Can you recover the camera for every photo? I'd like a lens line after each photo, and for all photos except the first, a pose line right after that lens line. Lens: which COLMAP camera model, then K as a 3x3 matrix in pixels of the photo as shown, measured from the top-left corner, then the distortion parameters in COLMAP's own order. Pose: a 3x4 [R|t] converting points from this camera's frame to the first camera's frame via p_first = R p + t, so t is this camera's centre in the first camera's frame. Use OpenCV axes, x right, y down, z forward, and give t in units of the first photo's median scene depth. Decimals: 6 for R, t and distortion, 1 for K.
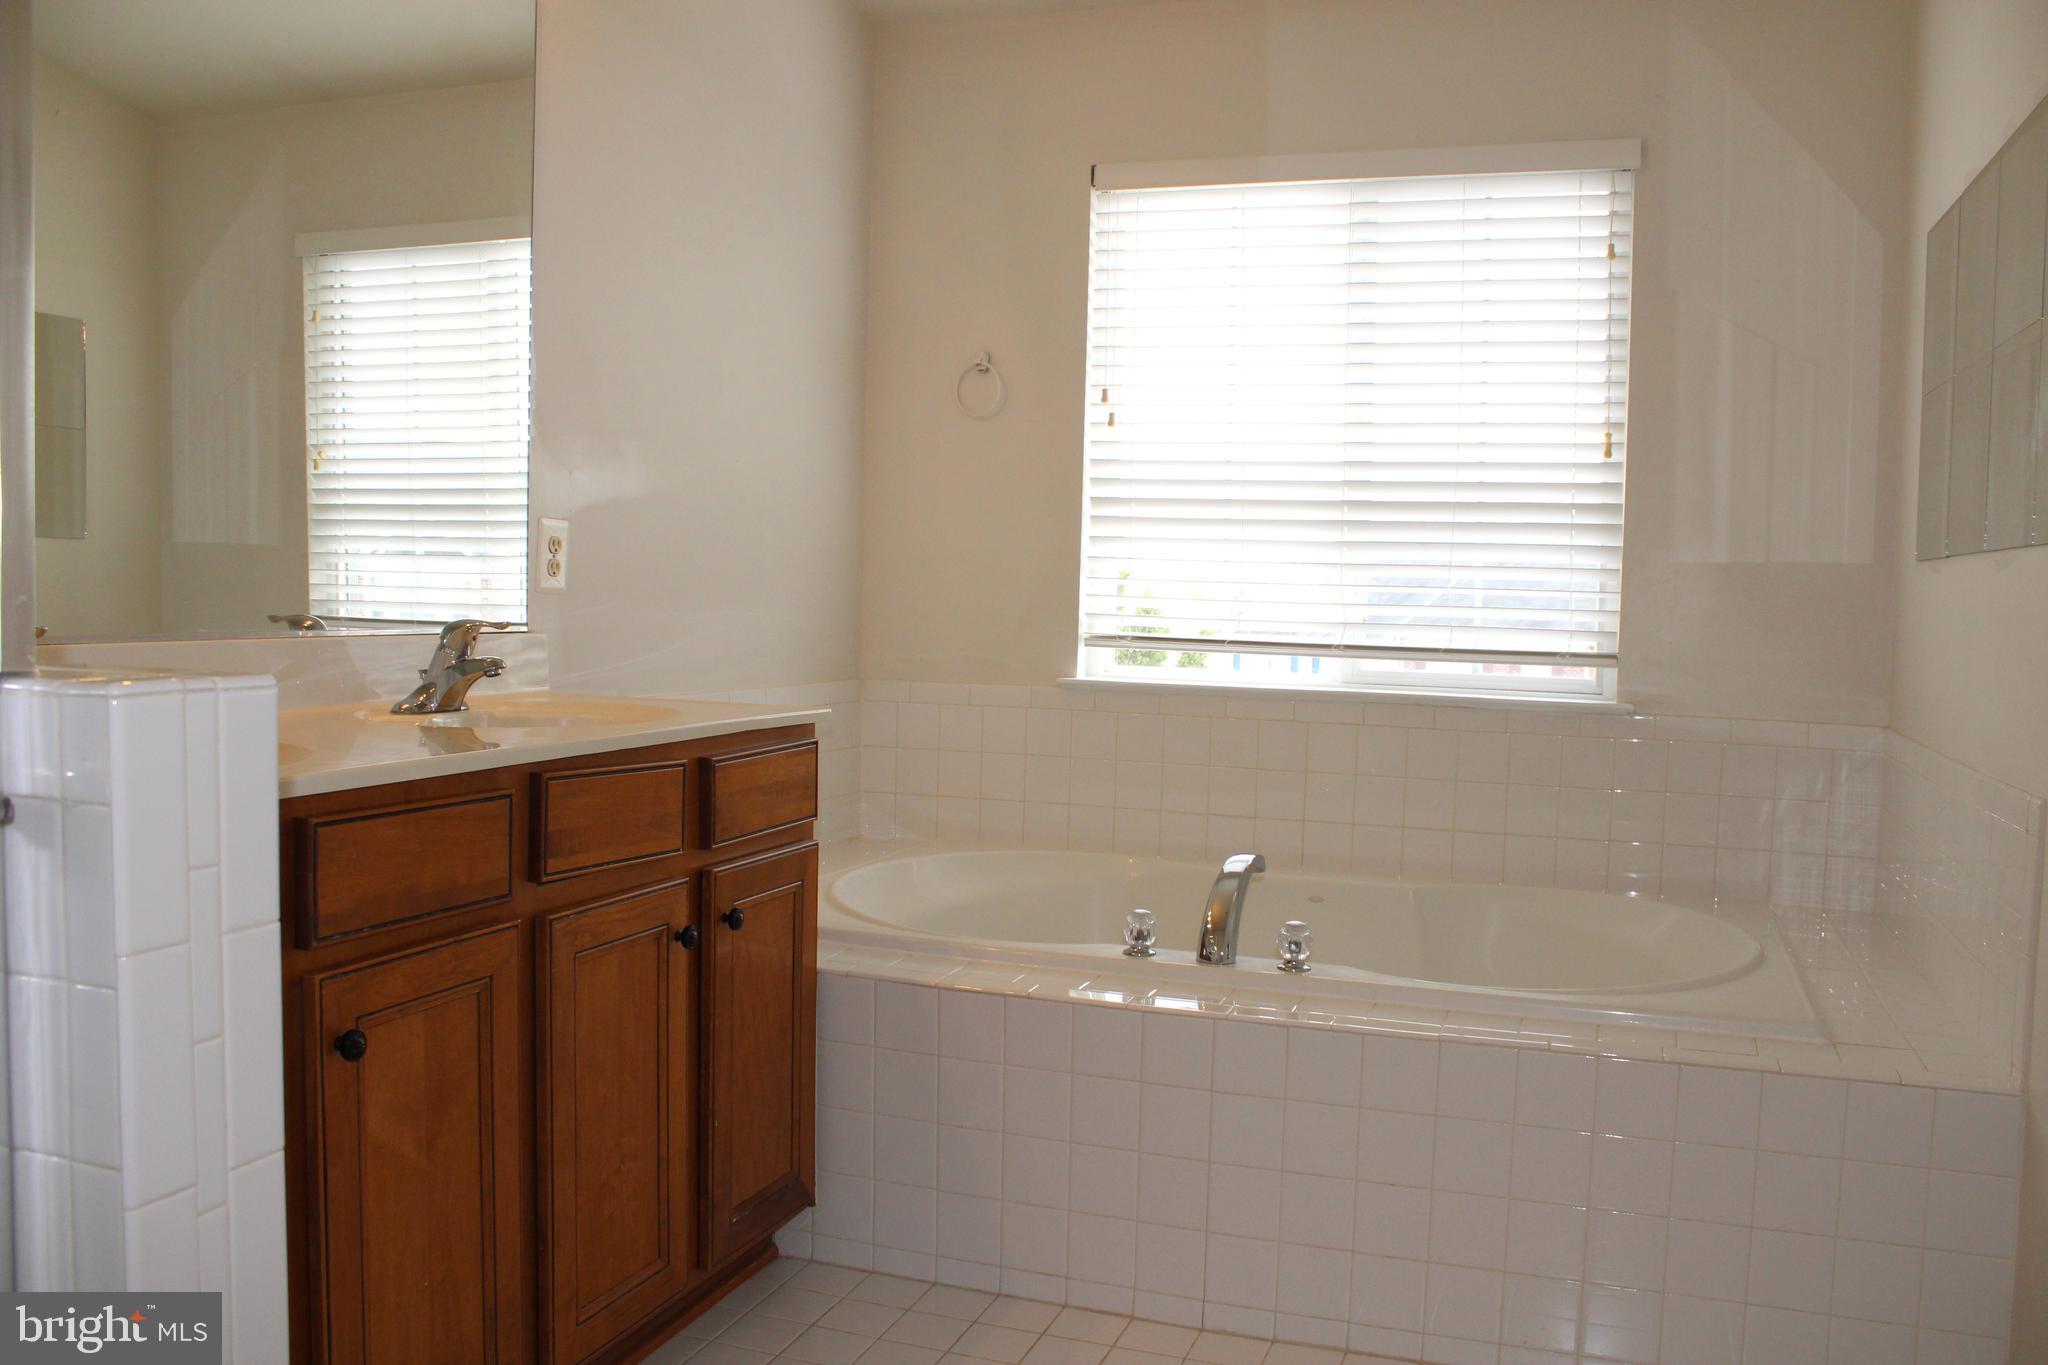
lens RADIAL K [[1677.9, 0, 1024.0], [0, 1677.9, 682.5], [0, 0, 1]] dist [-0.169471, 0.157041]
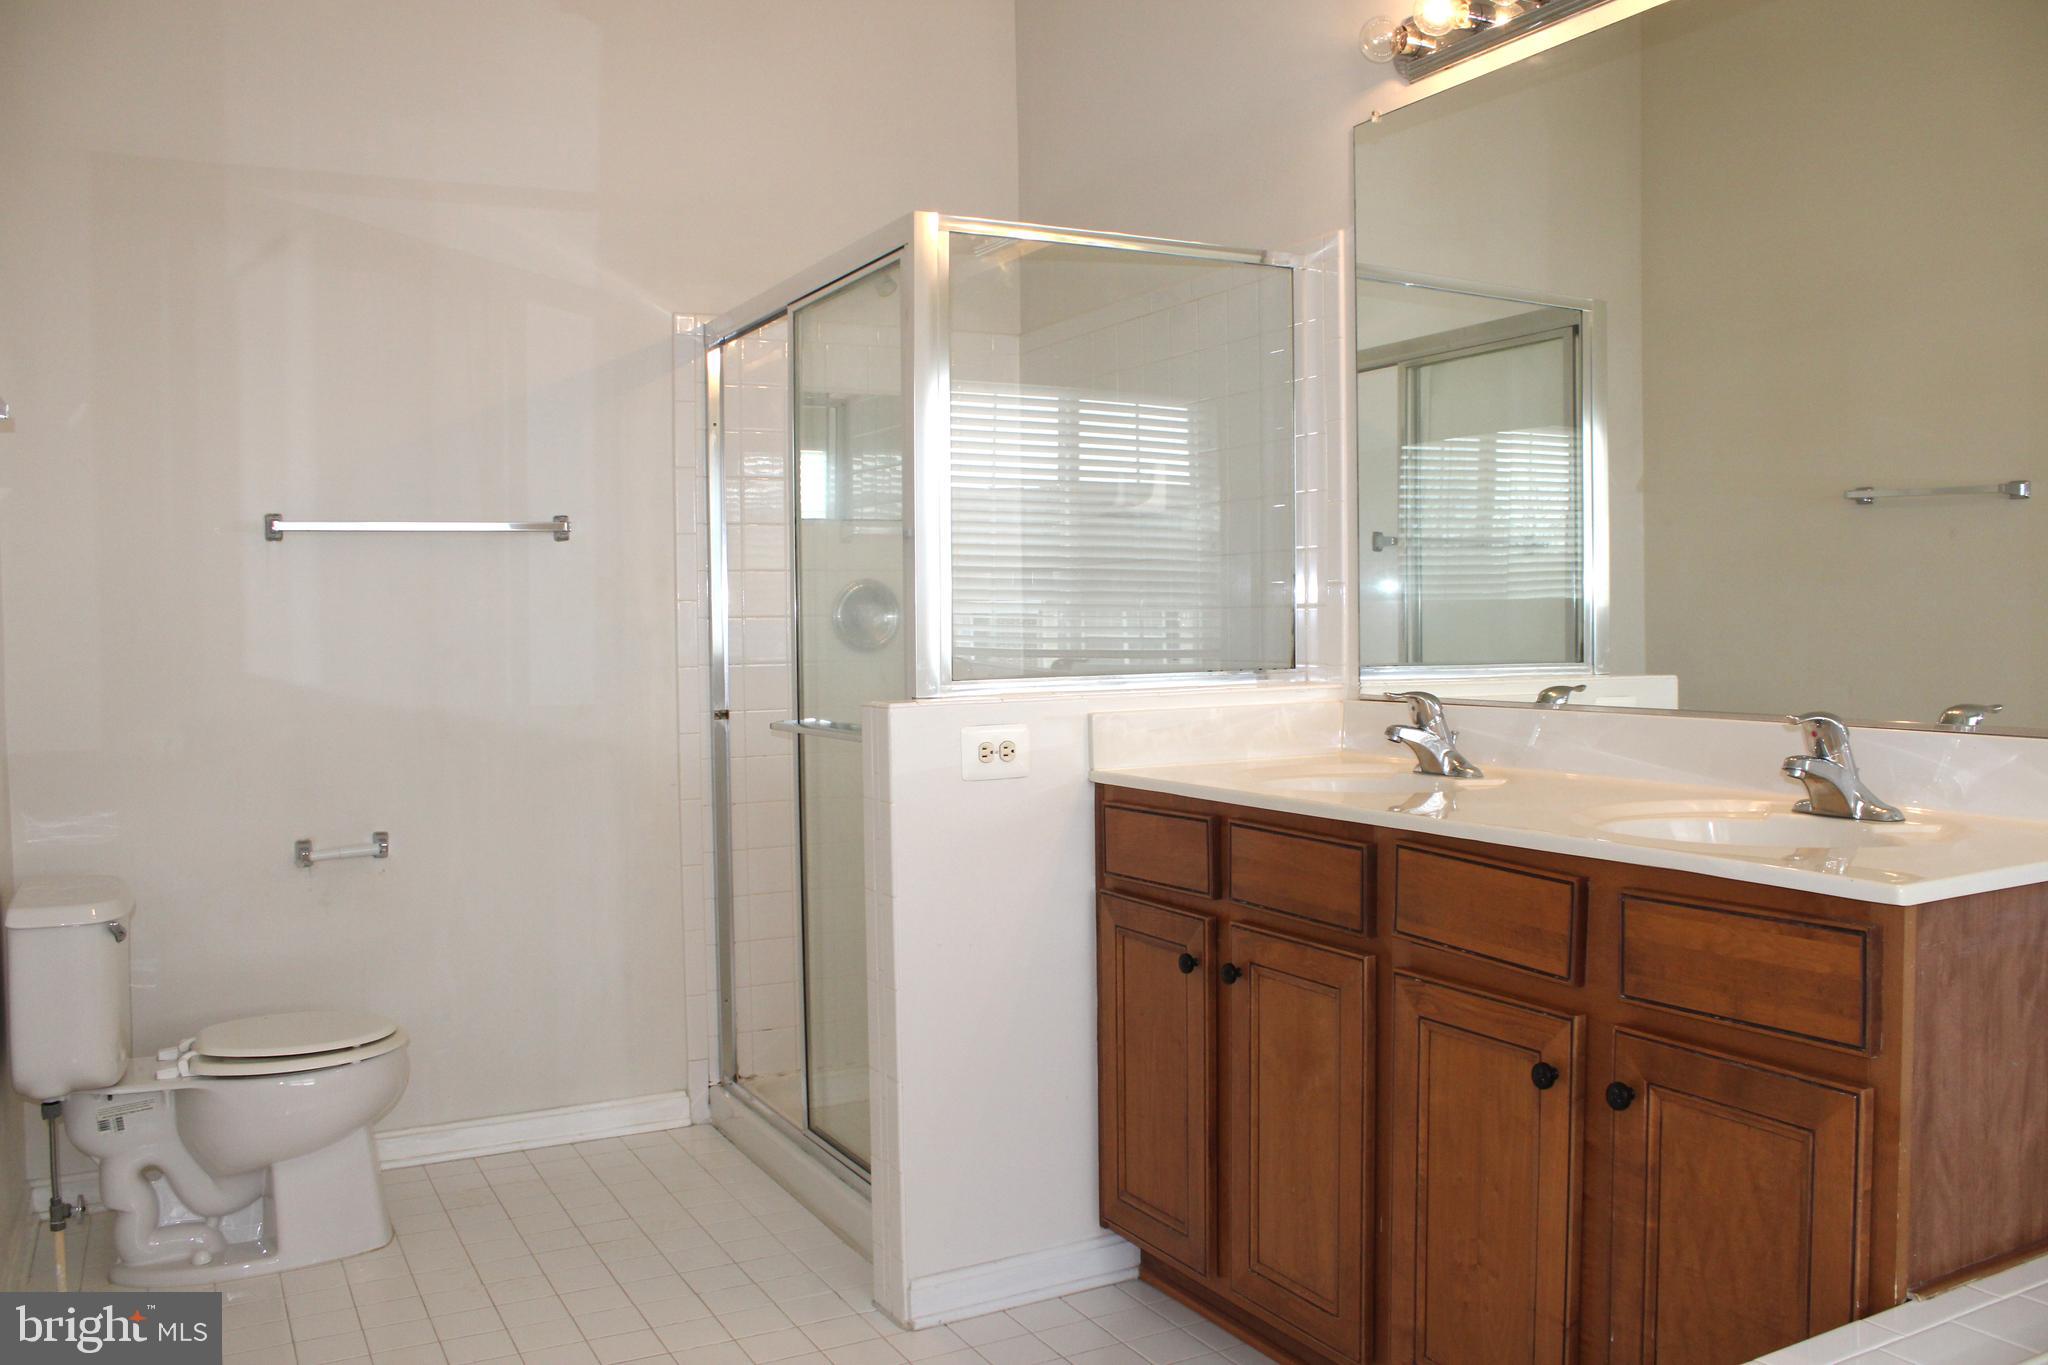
lens RADIAL K [[1677.9, 0, 1024.0], [0, 1677.9, 682.5], [0, 0, 1]] dist [-0.169471, 0.157041]
pose [[-0.680207, 0.010190, -0.732949, 0.799342], [-0.041517, 0.997763, 0.052401, -0.112461], [0.731843, 0.066074, -0.678262, 1.790703]]
